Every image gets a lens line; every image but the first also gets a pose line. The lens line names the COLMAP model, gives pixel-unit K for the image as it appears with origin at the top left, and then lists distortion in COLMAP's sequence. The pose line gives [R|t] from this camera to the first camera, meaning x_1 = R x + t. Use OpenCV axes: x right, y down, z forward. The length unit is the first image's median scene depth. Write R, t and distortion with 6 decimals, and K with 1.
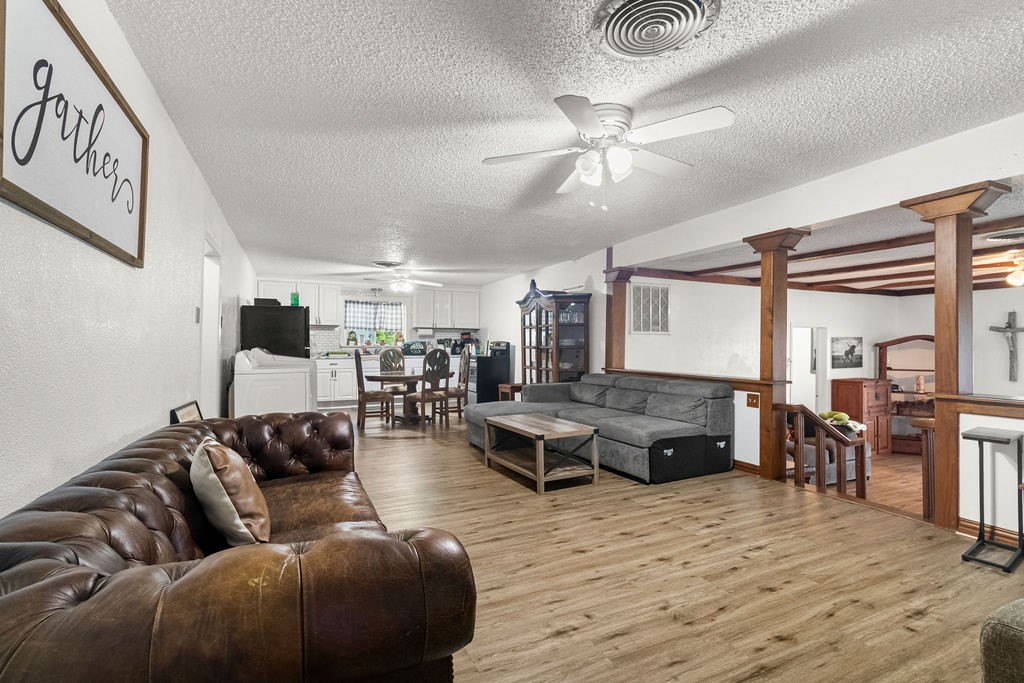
lens RADIAL K [[479.7, 0, 512.0], [0, 479.7, 341.5], [0, 0, 1]] dist [0.000299, -0.000004]
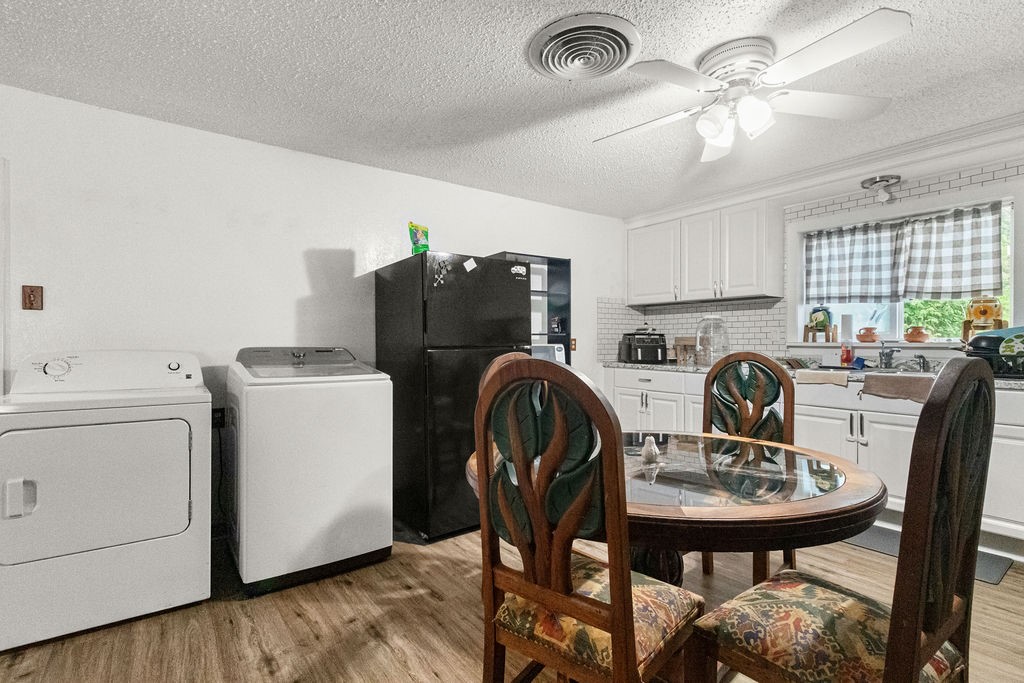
lens RADIAL K [[479.7, 0, 512.0], [0, 479.7, 341.5], [0, 0, 1]] dist [0.000299, -0.000004]
pose [[0.201076, -0.006179, -0.979556, 0.004864], [0.009155, 0.999948, -0.004428, 0.006634], [0.979533, -0.008078, 0.201122, 0.659892]]
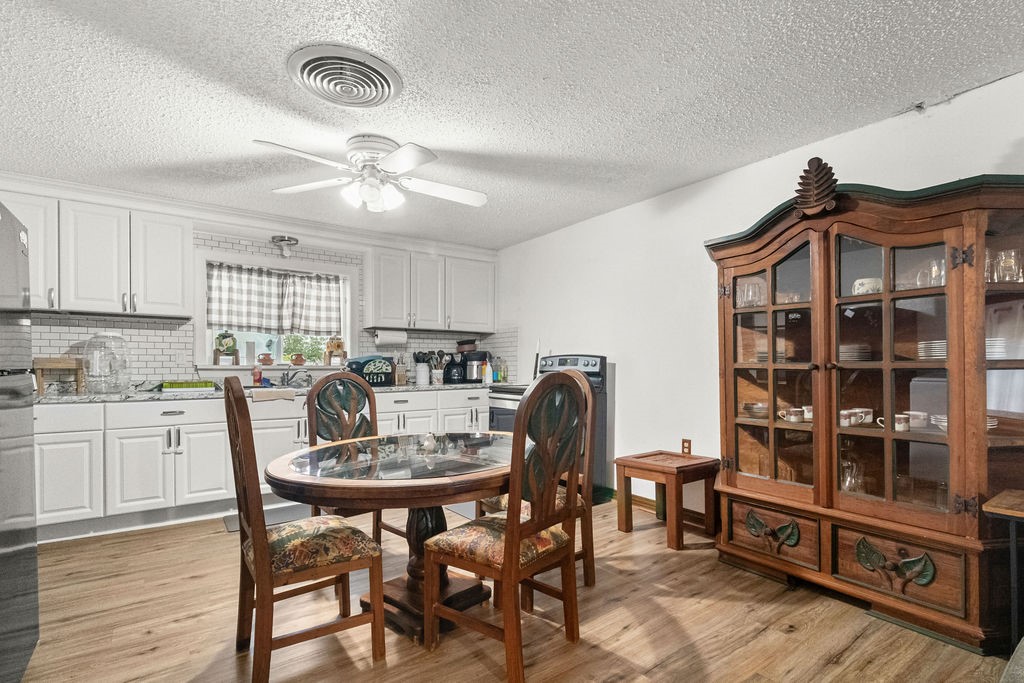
lens RADIAL K [[486.2, 0, 512.1], [0, 486.2, 370.7], [0, 0, 1]] dist [-0.001578, -0.000140]
pose [[0.981438, -0.006978, 0.191654, -0.159927], [0.004133, 0.999875, 0.015241, 0.007149], [-0.191737, -0.014166, 0.981344, 0.507137]]
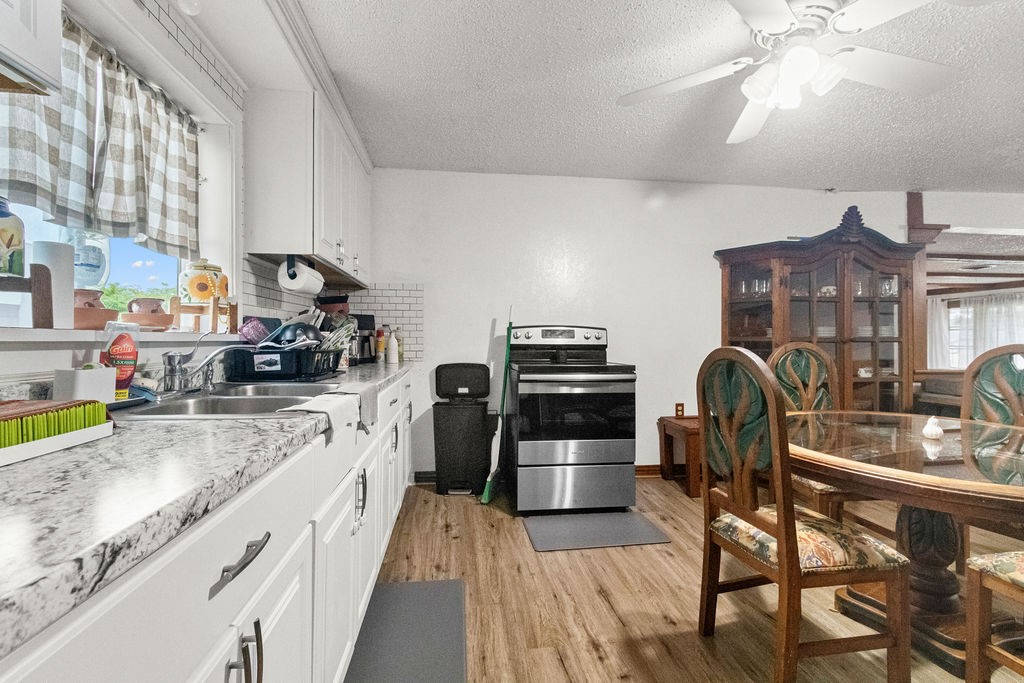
lens RADIAL K [[479.7, 0, 512.0], [0, 479.7, 341.5], [0, 0, 1]] dist [0.000299, -0.000004]
pose [[0.303024, -0.005081, 0.952969, -0.392281], [-0.007872, 0.999938, 0.007834, 0.009552], [-0.952950, -0.009875, 0.302965, 0.844274]]
